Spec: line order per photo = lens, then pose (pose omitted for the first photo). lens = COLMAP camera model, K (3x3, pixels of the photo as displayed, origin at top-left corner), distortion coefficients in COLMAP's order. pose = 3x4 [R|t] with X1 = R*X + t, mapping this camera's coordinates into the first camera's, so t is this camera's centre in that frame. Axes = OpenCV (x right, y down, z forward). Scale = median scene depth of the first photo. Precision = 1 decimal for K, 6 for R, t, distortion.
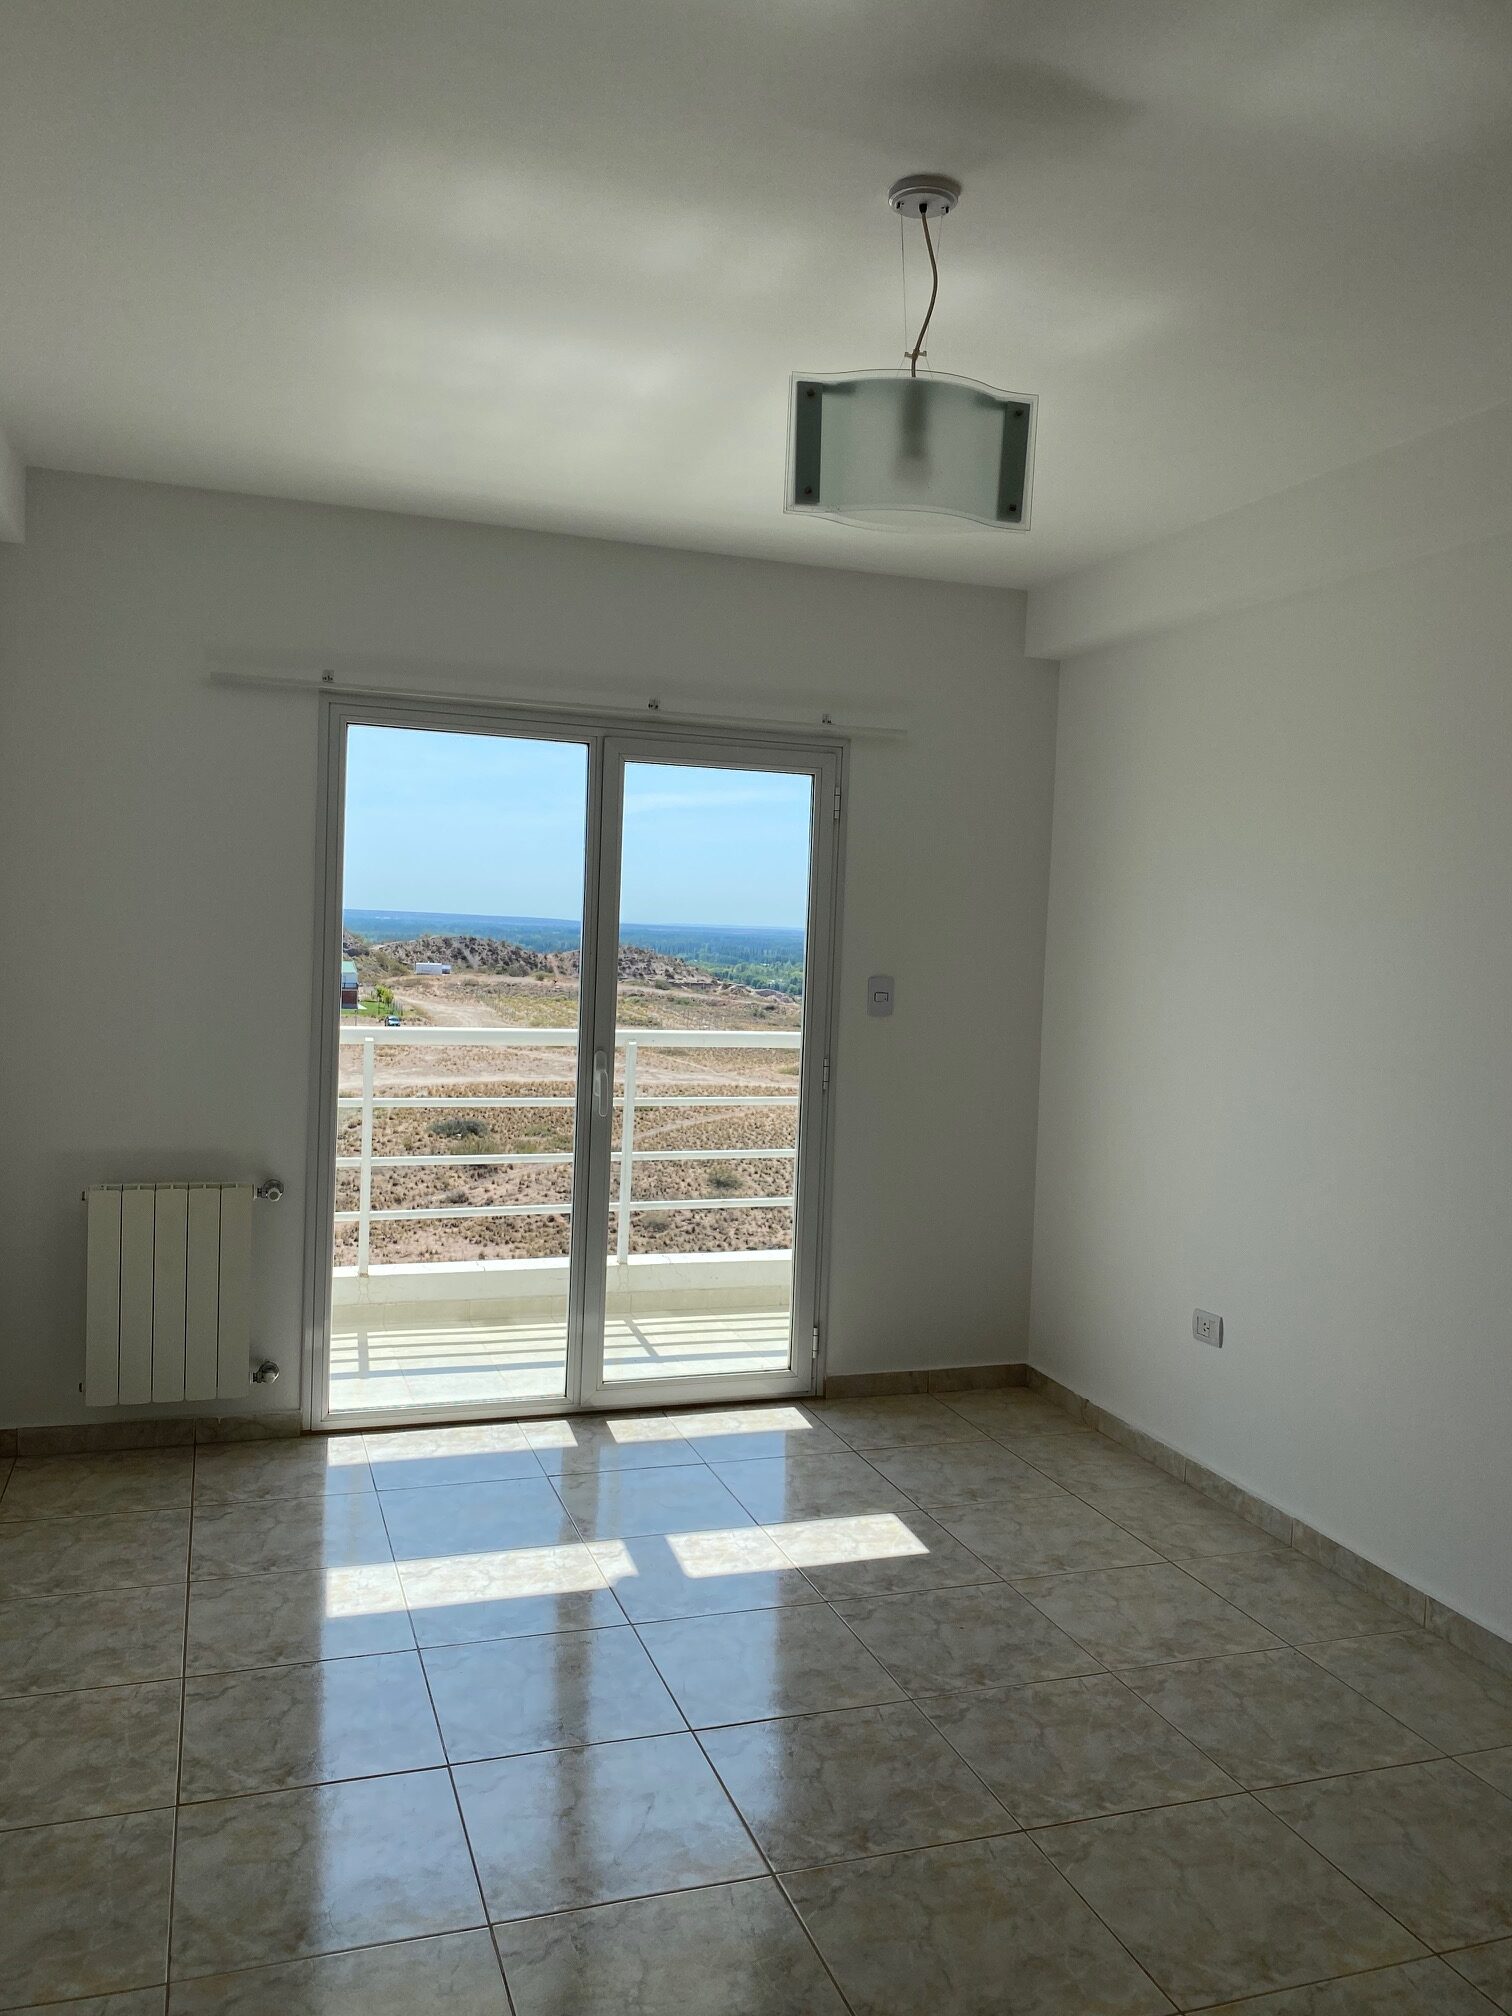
lens RADIAL K [[1548.4, 0, 756.0], [0, 1548.4, 1008.0], [0, 0, 1]] dist [0.008716, 0.000306]
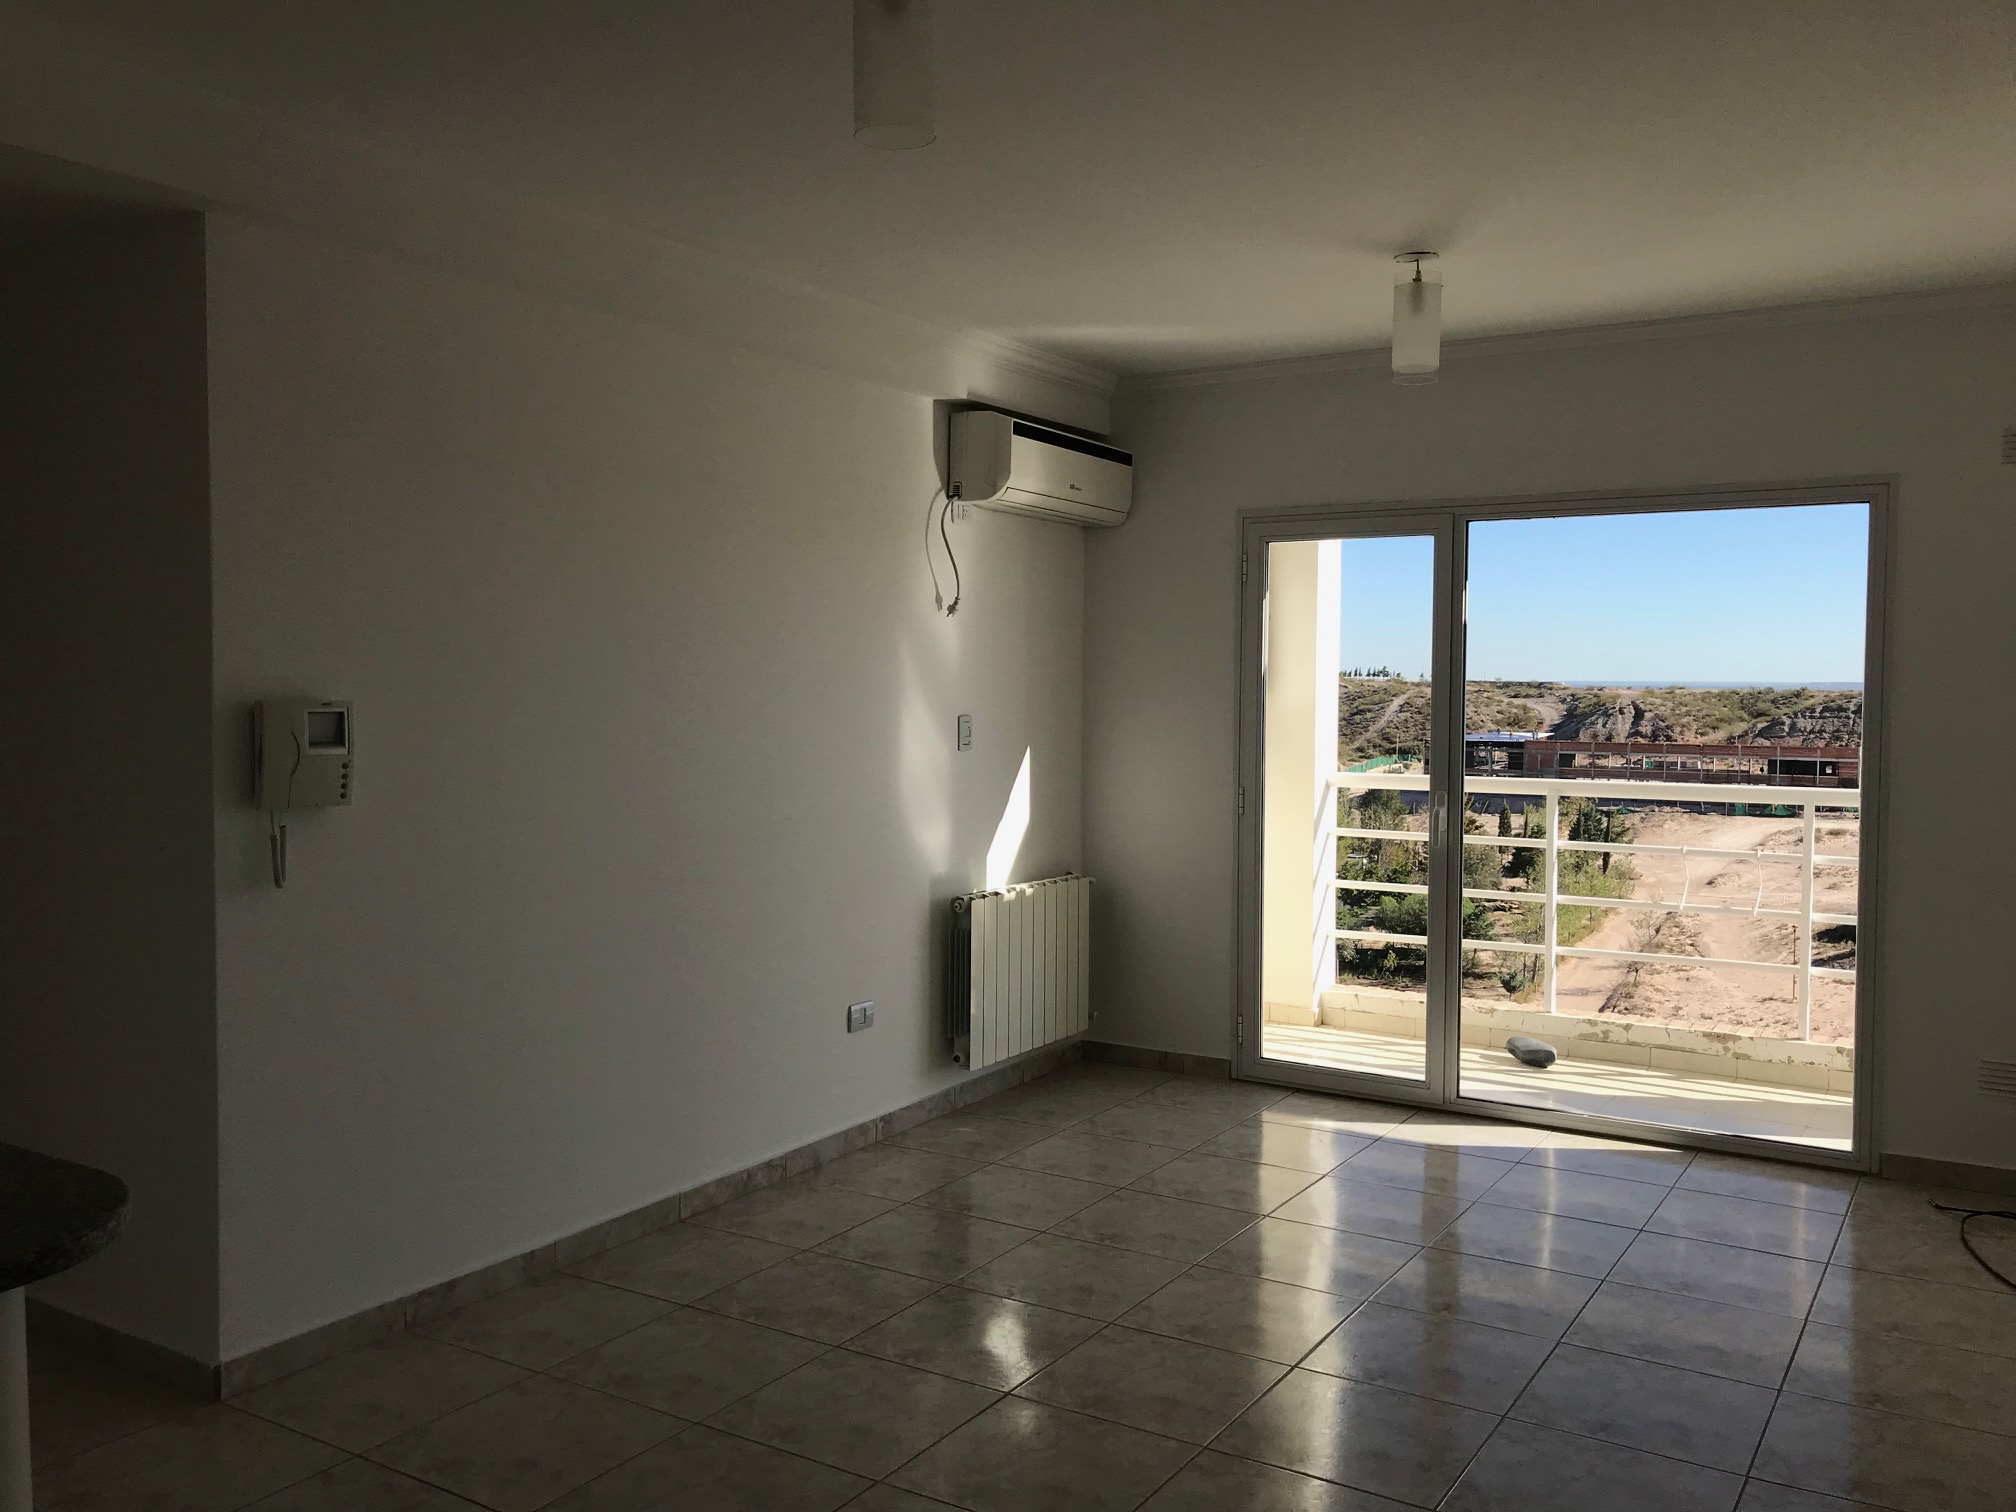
lens RADIAL K [[1632.3, 0, 1008.0], [0, 1632.3, 756.0], [0, 0, 1]] dist [0.002021, 0.000836]
pose [[0.627576, 0.002720, -0.778551, 0.677773], [-0.022280, 0.999647, -0.014466, 0.030329], [0.778237, 0.026425, 0.627415, -0.063066]]
